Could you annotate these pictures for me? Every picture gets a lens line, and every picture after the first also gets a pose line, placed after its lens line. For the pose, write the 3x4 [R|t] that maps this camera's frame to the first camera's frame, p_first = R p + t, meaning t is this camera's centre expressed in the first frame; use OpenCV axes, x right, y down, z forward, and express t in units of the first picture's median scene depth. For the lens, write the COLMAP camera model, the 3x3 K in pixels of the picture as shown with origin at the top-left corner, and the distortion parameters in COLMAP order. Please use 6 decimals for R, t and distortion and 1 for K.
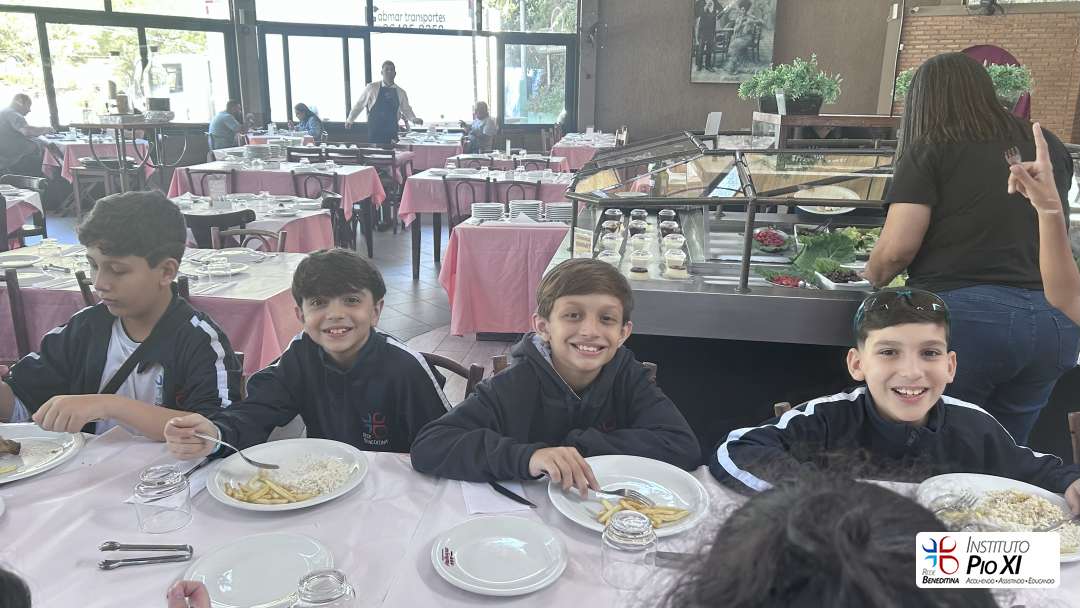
lens RADIAL K [[837.0, 0, 515.5], [0, 837.0, 304.1], [0, 0, 1]] dist [0.034258, -0.011311]
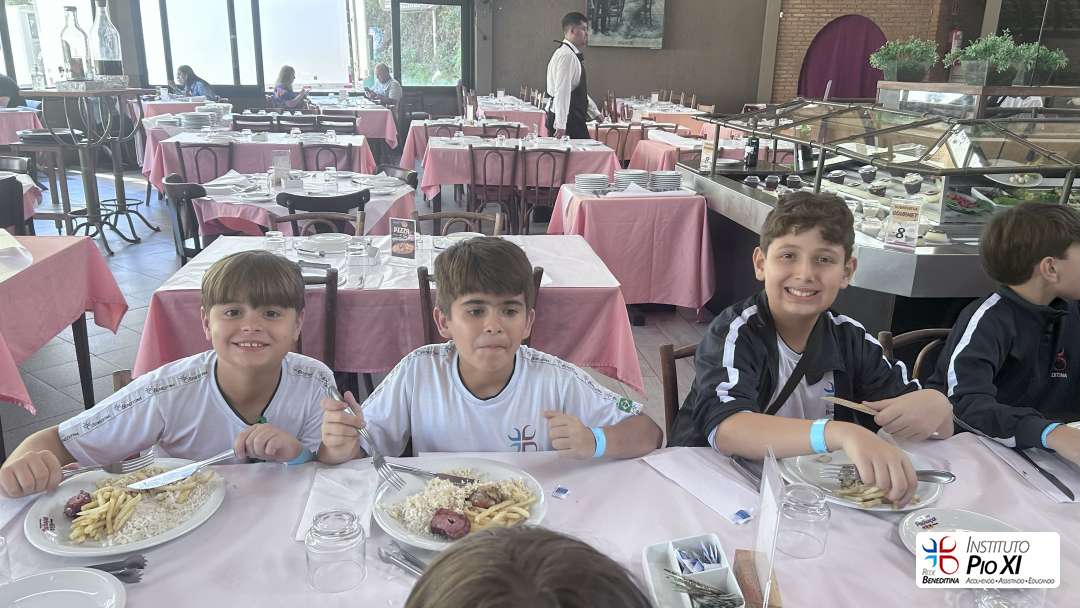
lens RADIAL K [[837.0, 0, 515.5], [0, 837.0, 304.1], [0, 0, 1]] dist [0.034258, -0.011311]
pose [[0.968685, -0.064478, 0.239775, -0.252264], [0.053480, 0.997209, 0.052104, -0.016444], [-0.242466, -0.037649, 0.969429, 0.040679]]
